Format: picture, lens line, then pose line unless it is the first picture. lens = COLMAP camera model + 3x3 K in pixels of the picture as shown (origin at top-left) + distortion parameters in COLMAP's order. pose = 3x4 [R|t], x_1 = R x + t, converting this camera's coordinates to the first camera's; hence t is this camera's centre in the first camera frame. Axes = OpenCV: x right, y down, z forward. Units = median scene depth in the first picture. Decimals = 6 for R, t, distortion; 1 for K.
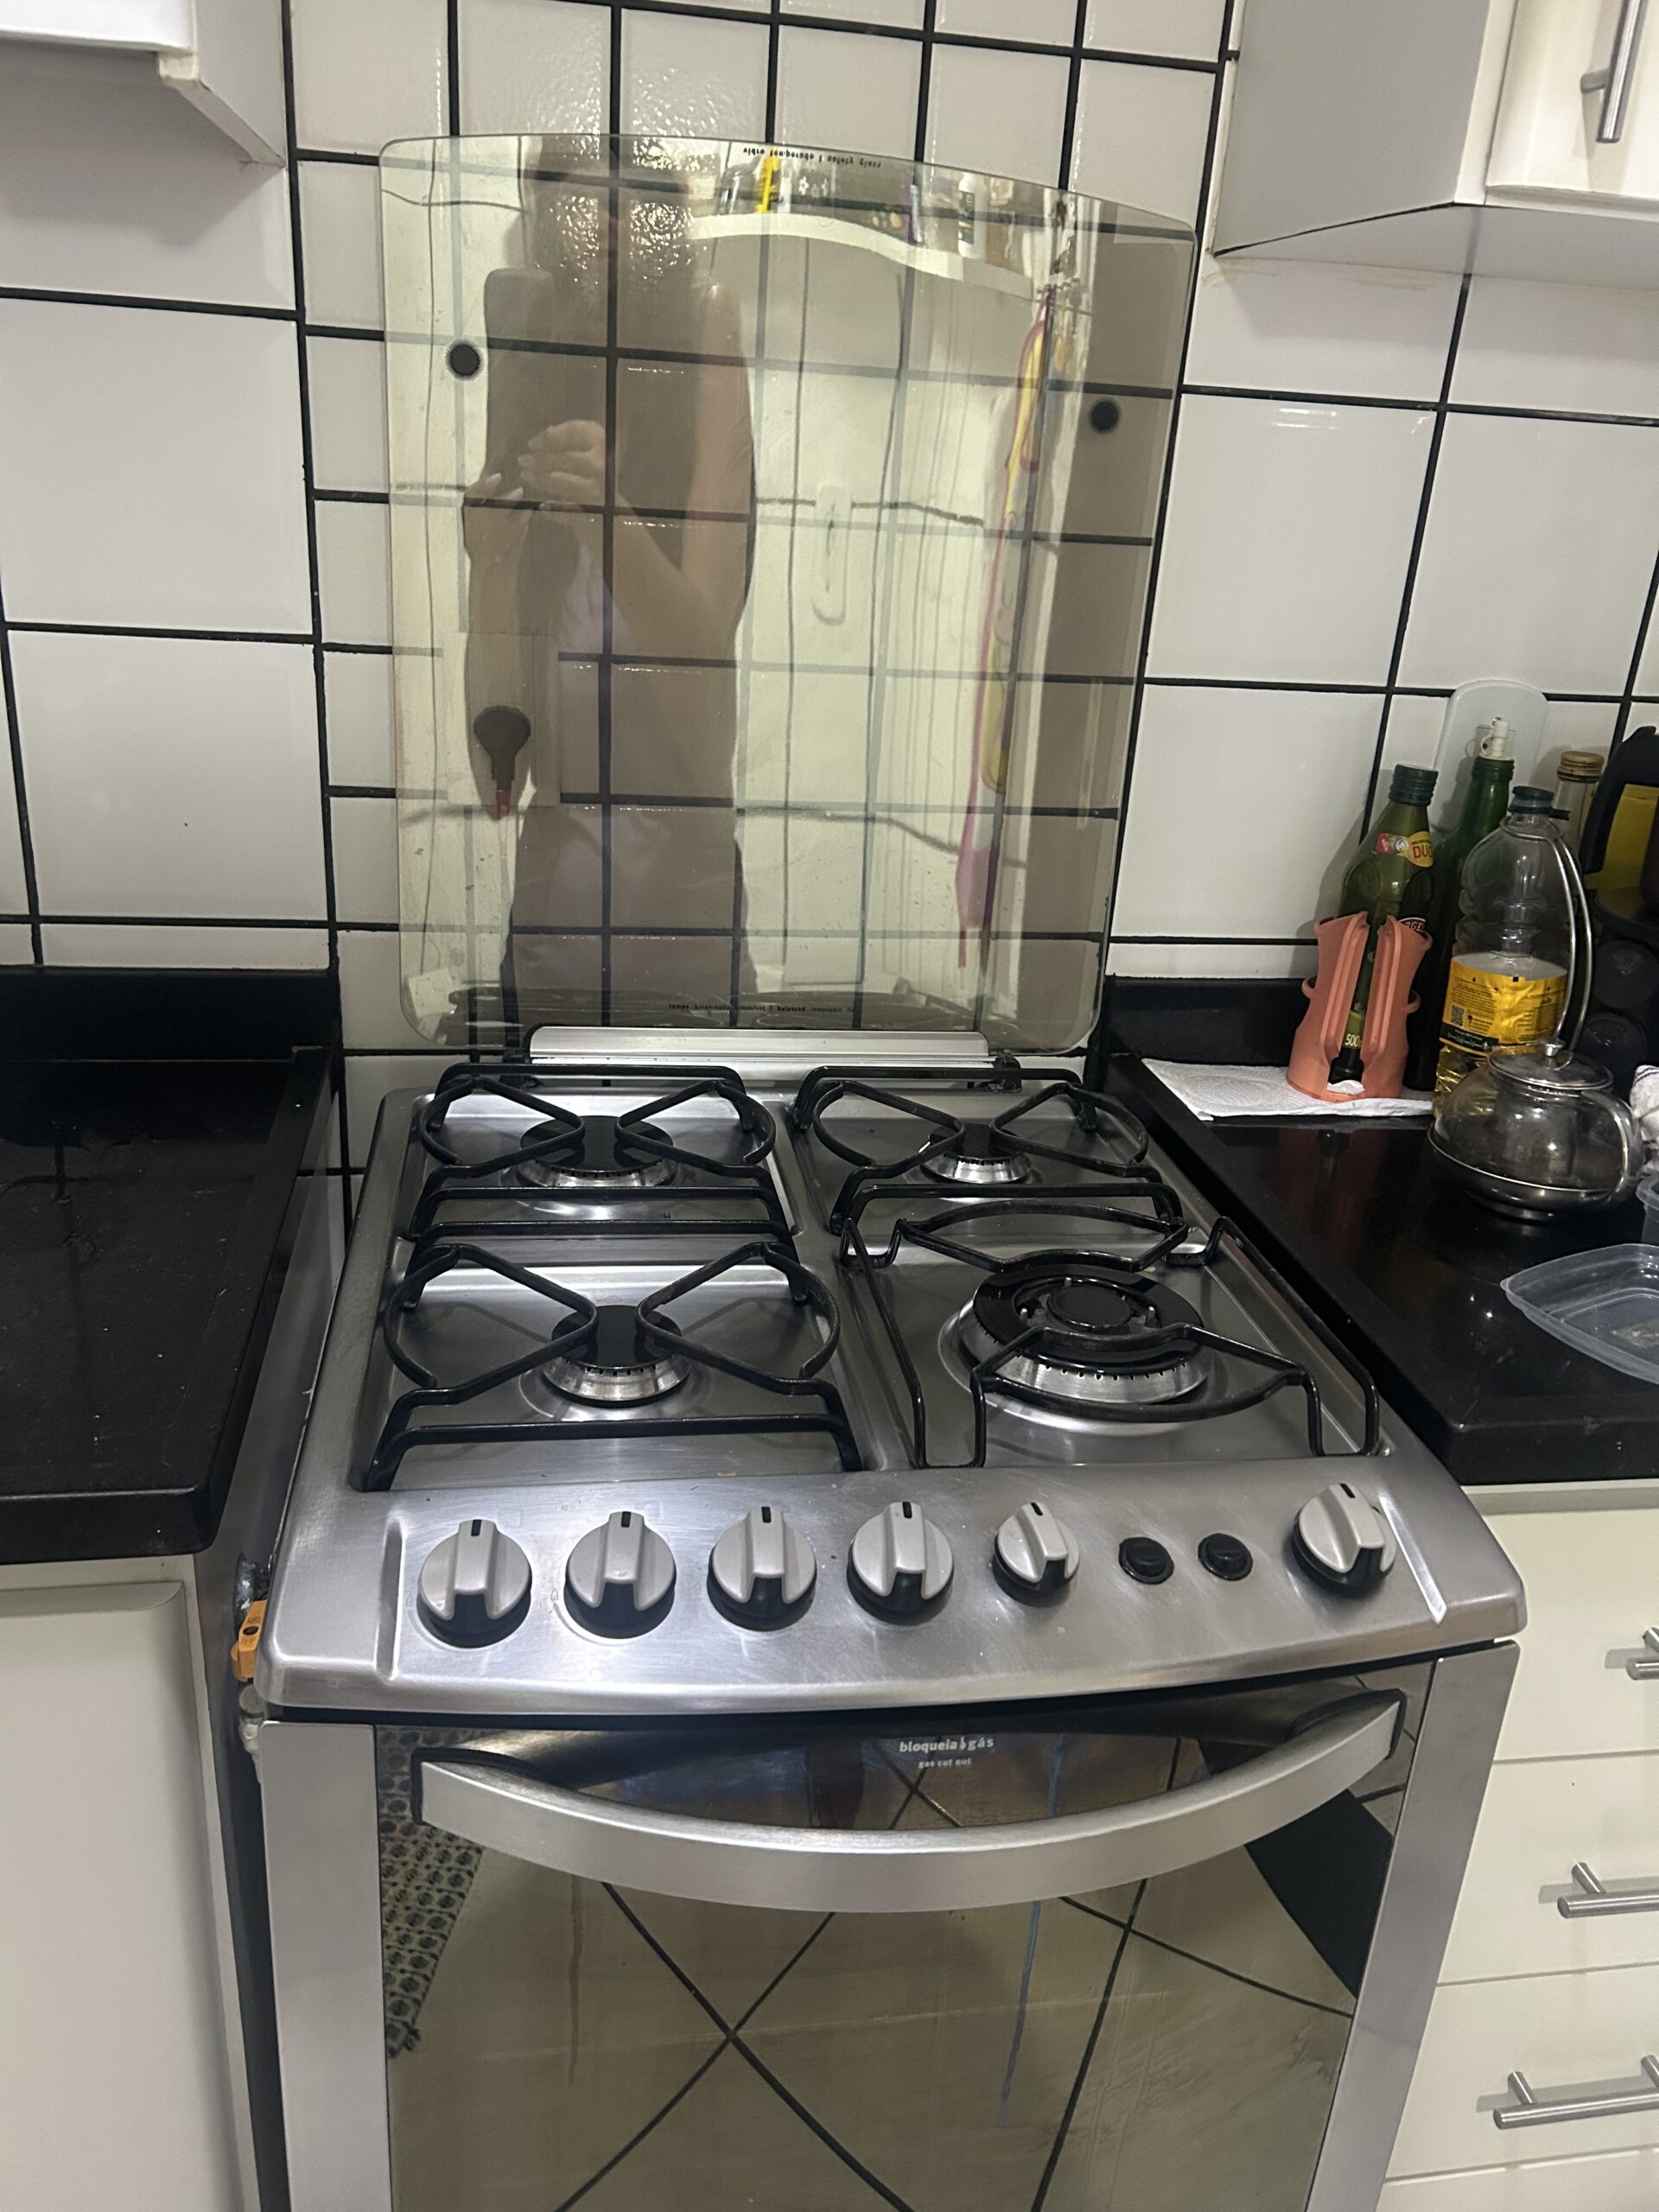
lens RADIAL K [[1651.8, 0, 897.7], [0, 1651.8, 1105.9], [0, 0, 1]] dist [-0.000131, 0.001964]
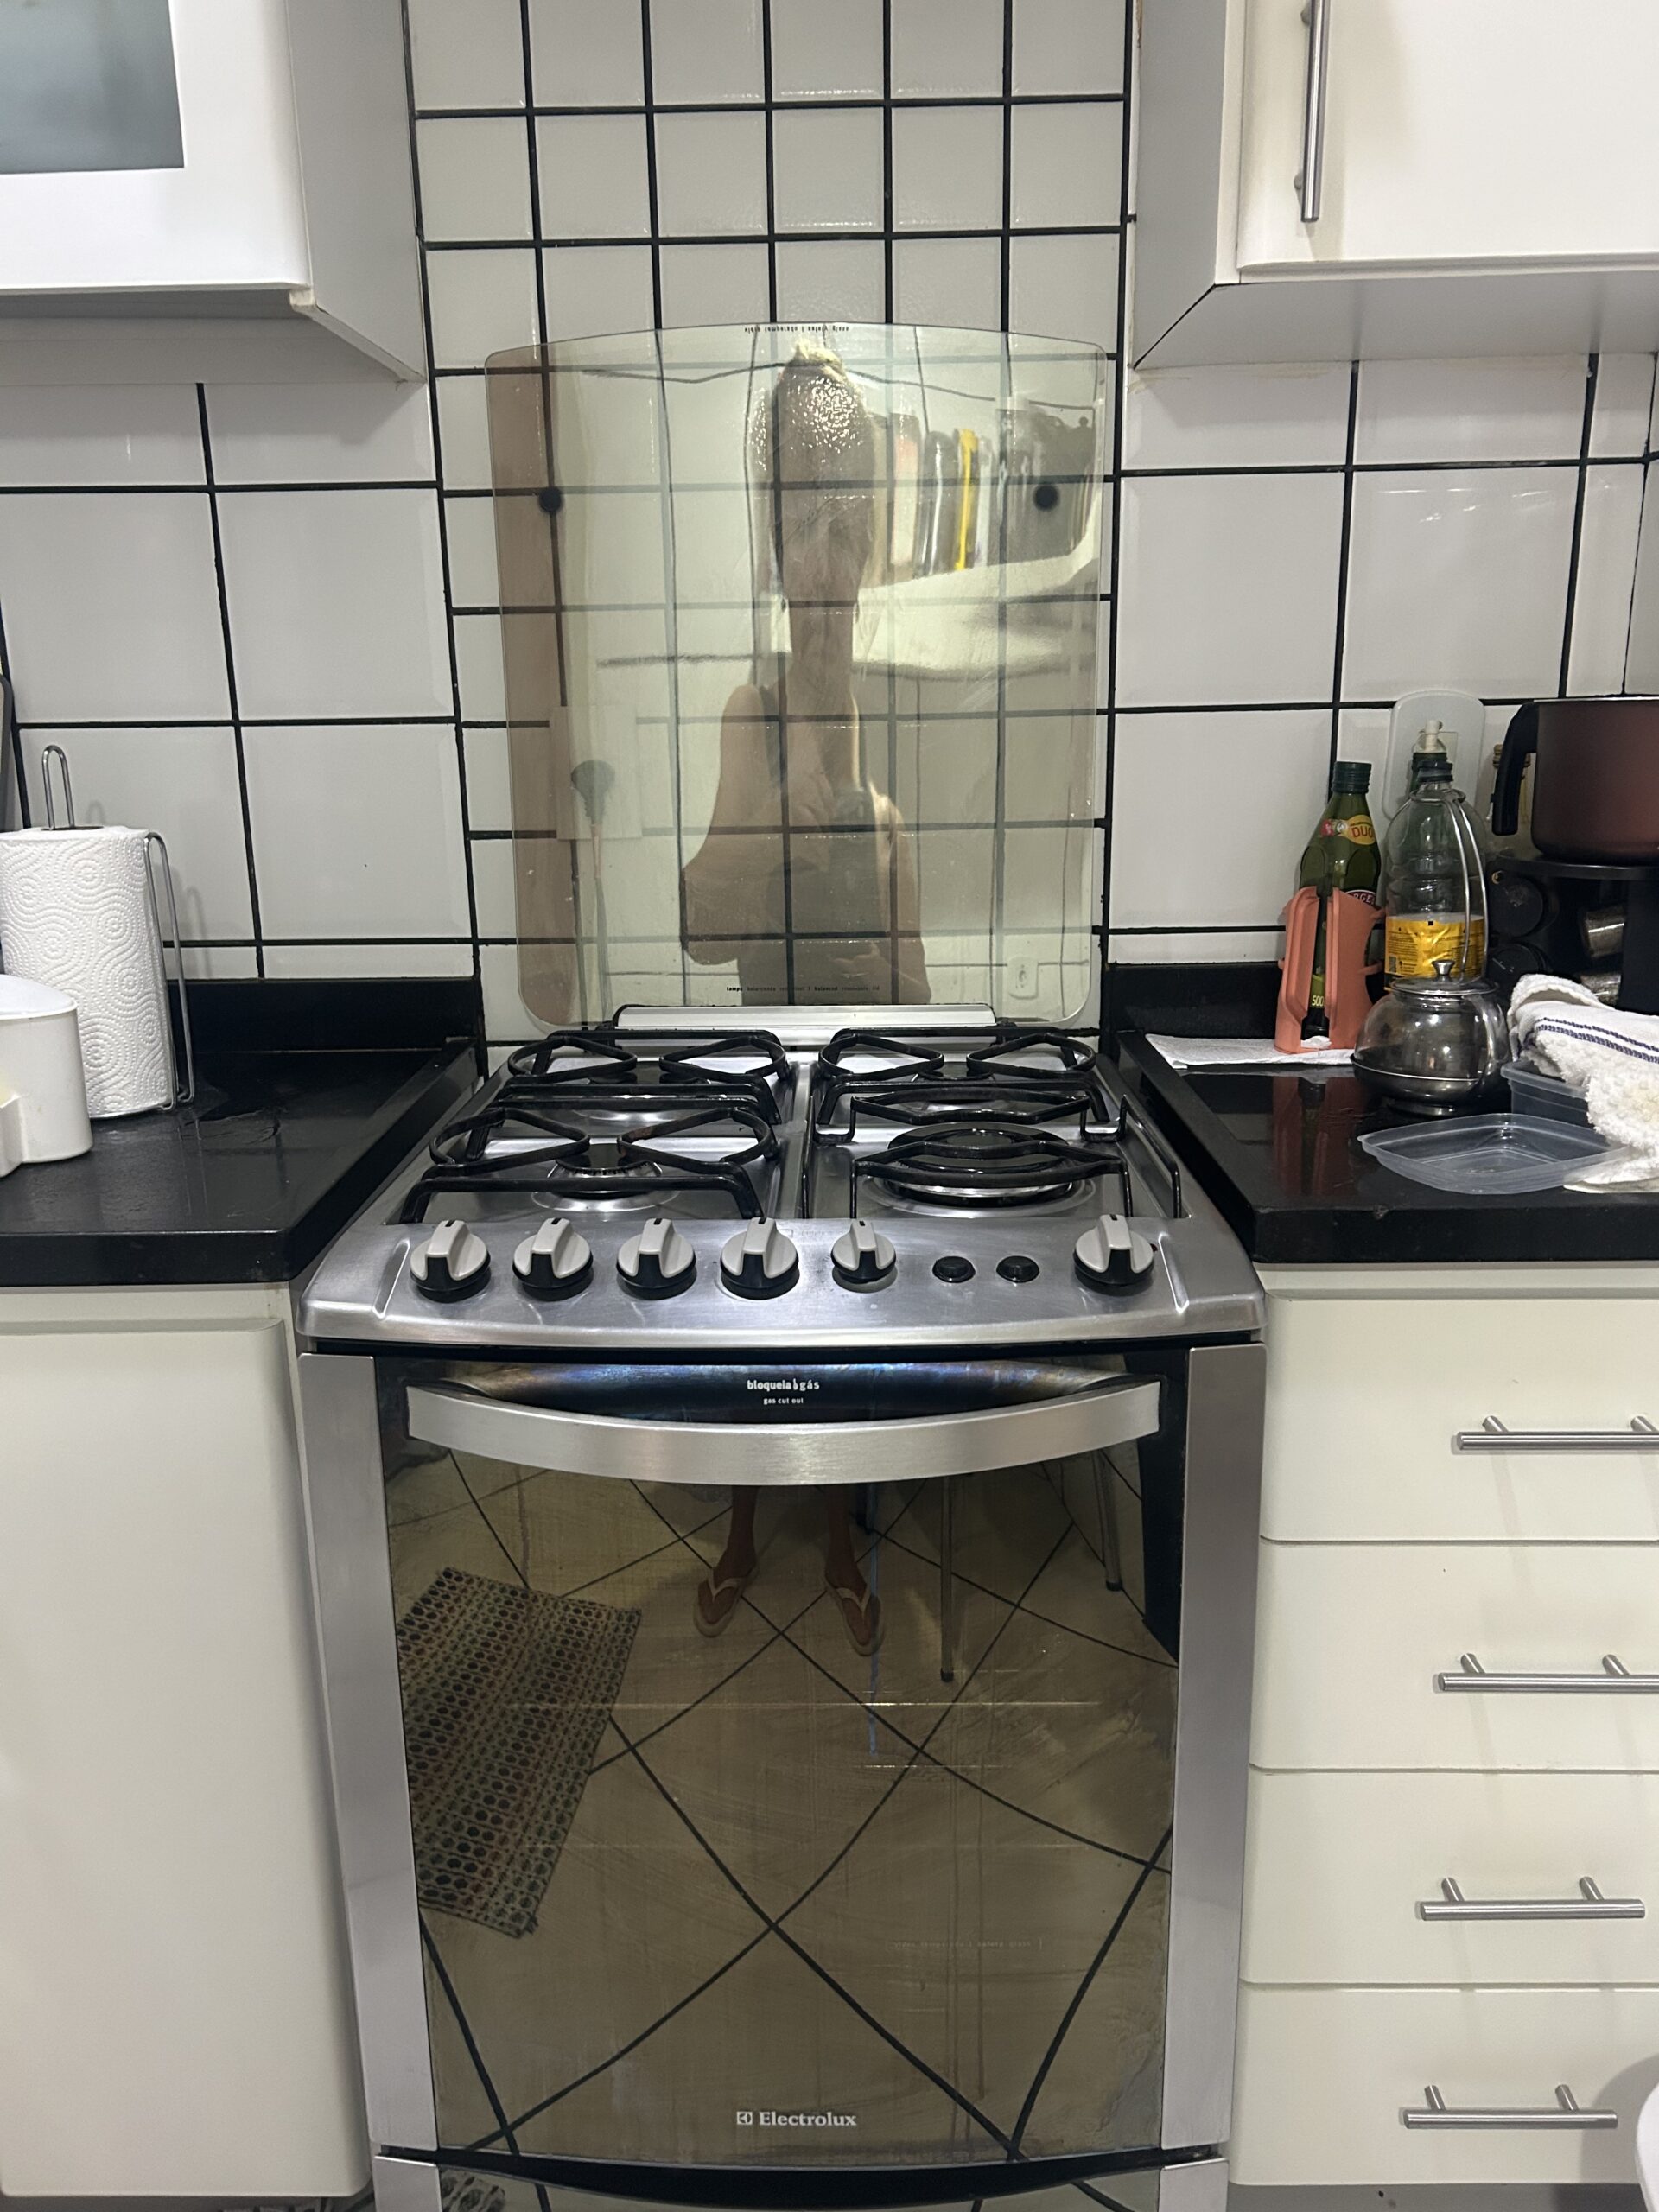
lens RADIAL K [[1673.3, 0, 915.3], [0, 1673.3, 1107.3], [0, 0, 1]] dist [0.007758, 0.005527]
pose [[0.982475, -0.042598, -0.181459, 0.234065], [0.017346, 0.990205, -0.138537, 0.212965], [0.185583, 0.132961, 0.973591, -0.195008]]
